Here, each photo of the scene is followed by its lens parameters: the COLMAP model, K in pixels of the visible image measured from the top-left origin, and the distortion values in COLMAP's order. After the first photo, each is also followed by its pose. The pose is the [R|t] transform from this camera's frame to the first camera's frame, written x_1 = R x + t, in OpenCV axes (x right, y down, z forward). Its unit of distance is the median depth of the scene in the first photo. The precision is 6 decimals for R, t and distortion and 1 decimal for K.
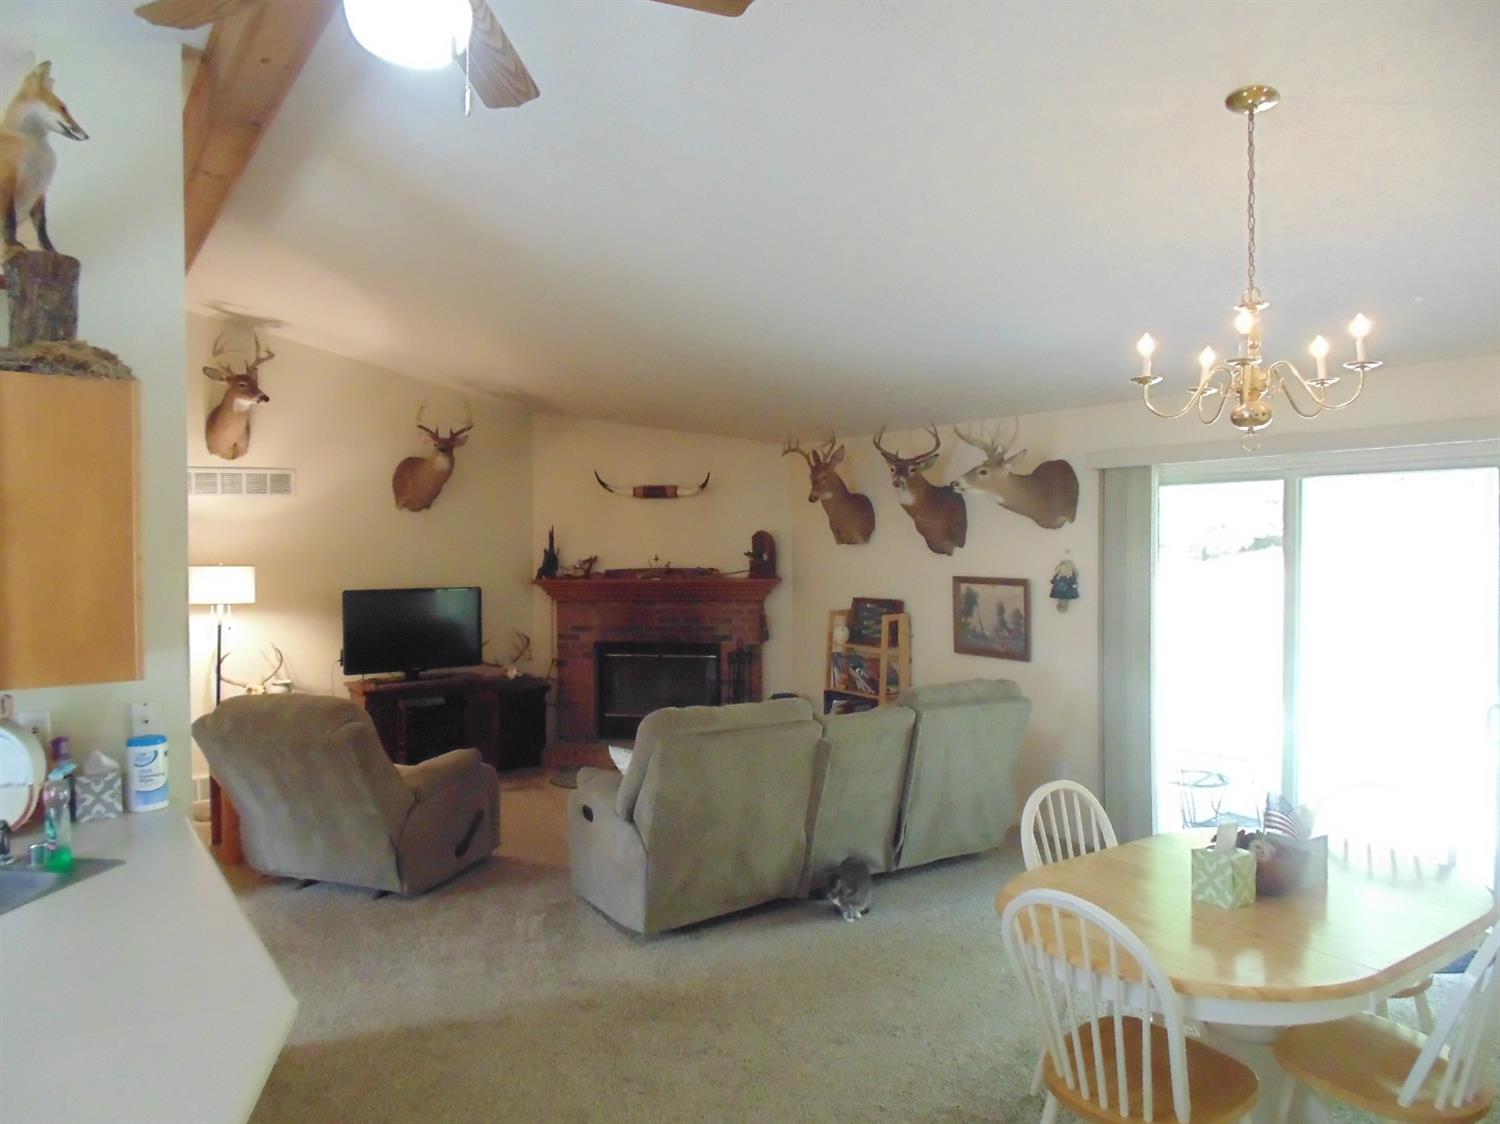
lens RADIAL K [[956.6, 0, 750.0], [0, 956.6, 562.0], [0, 0, 1]] dist [0.000939, -0.000185]
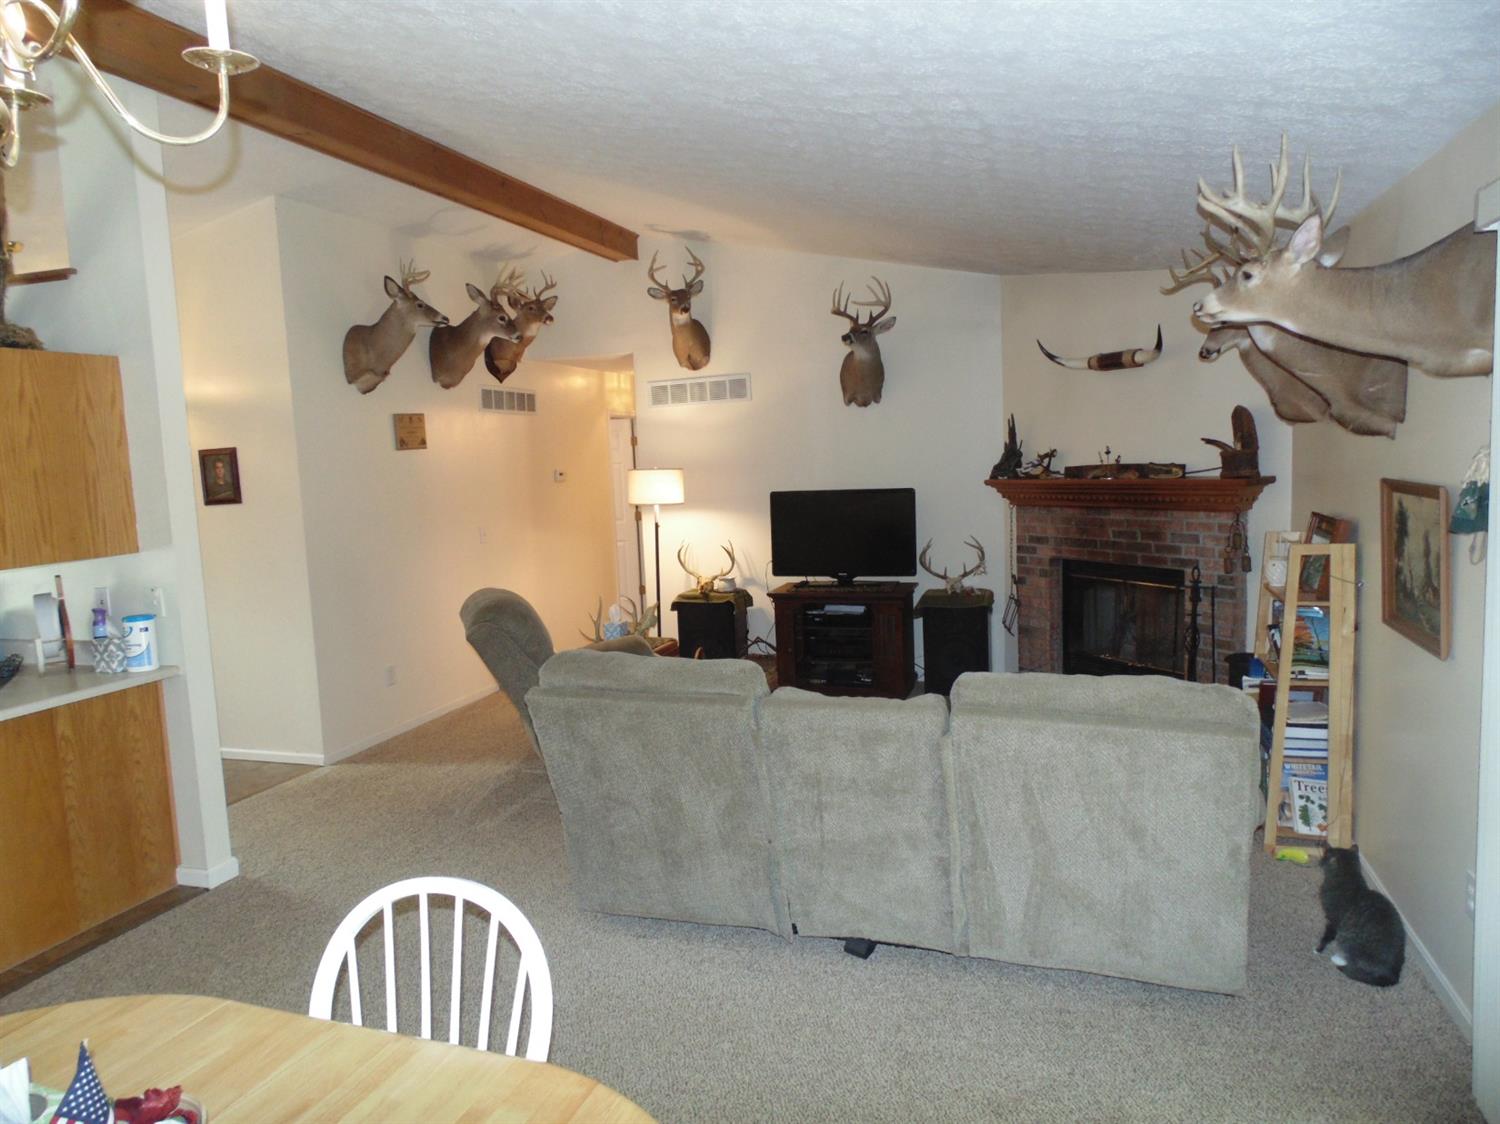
lens RADIAL K [[995.8, 0, 750.0], [0, 995.8, 562.0], [0, 0, 1]] dist [-0.026735, 0.000397]
pose [[0.615830, 0.063446, -0.785320, 0.344489], [0.024691, 0.994709, 0.099725, -0.001803], [0.787492, -0.080804, 0.611005, 0.301820]]
